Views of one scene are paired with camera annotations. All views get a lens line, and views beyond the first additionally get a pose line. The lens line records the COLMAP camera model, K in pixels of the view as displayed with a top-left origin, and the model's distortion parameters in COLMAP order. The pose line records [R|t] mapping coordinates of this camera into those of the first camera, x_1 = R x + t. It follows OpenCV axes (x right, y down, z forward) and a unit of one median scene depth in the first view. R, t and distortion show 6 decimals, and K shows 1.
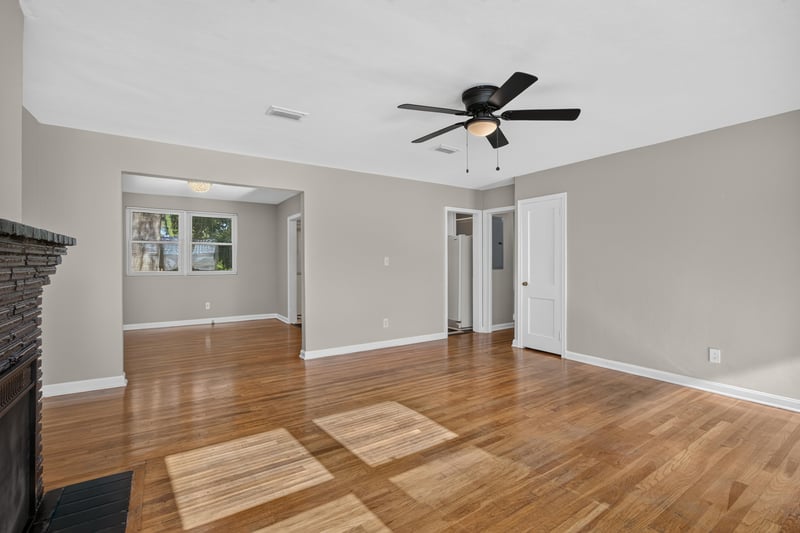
lens RADIAL K [[364.4, 0, 400.2], [0, 364.4, 263.3], [0, 0, 1]] dist [-0.018288, 0.000592]
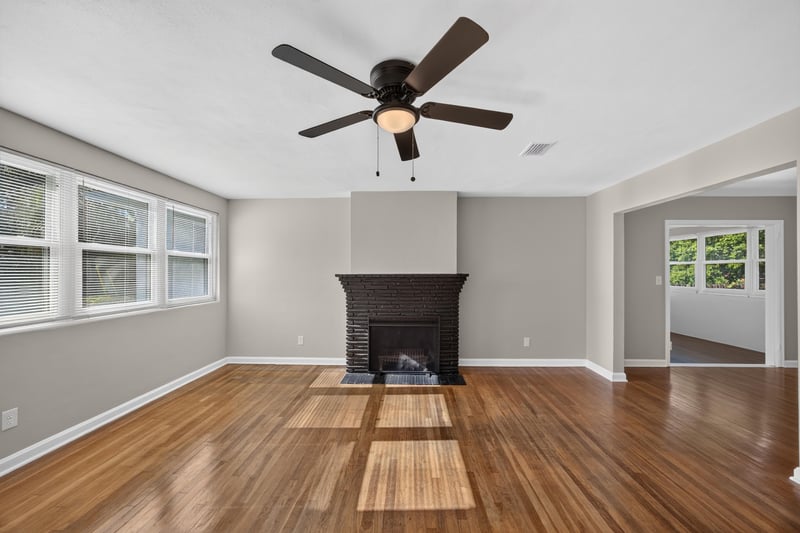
lens RADIAL K [[307.7, 0, 404.8], [0, 307.7, 273.7], [0, 0, 1]] dist [-0.011547, 0.000217]
pose [[-0.573209, 0.000765, -0.819409, 0.724654], [-0.004300, 0.999983, 0.003942, -0.058014], [0.819398, 0.005784, -0.573196, 1.359154]]
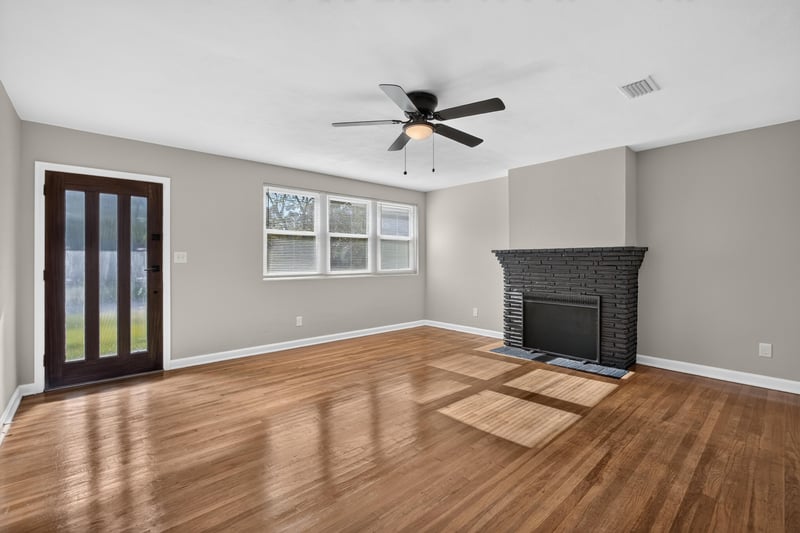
lens RADIAL K [[359.2, 0, 400.2], [0, 359.2, 263.3], [0, 0, 1]] dist [-0.013274, 0.000491]
pose [[-0.989036, 0.003457, -0.147637, 0.429204], [0.001261, 0.999887, 0.014964, -0.007222], [0.147672, 0.014614, -0.988928, 1.995529]]
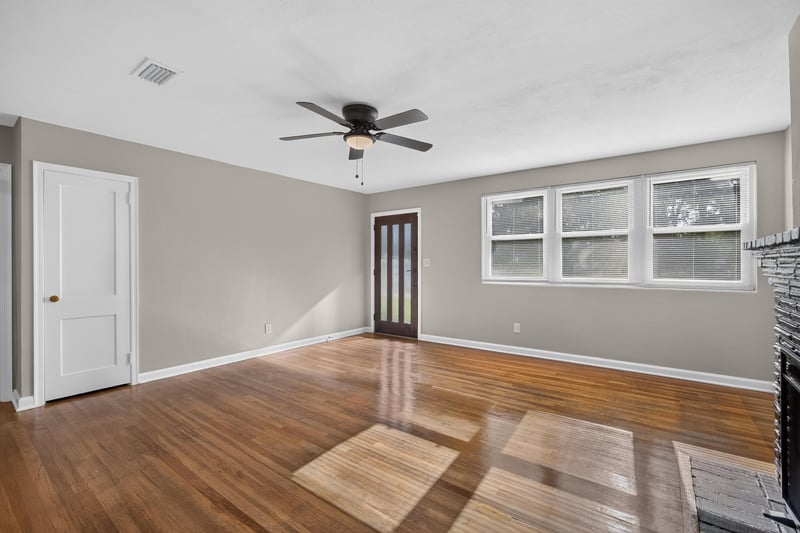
lens RADIAL K [[359.2, 0, 400.2], [0, 359.2, 263.3], [0, 0, 1]] dist [-0.013274, 0.000491]
pose [[-0.331472, 0.002011, 0.943463, -0.831247], [0.003707, 0.999993, -0.000829, -0.004144], [-0.943458, 0.003223, -0.331477, 1.228774]]
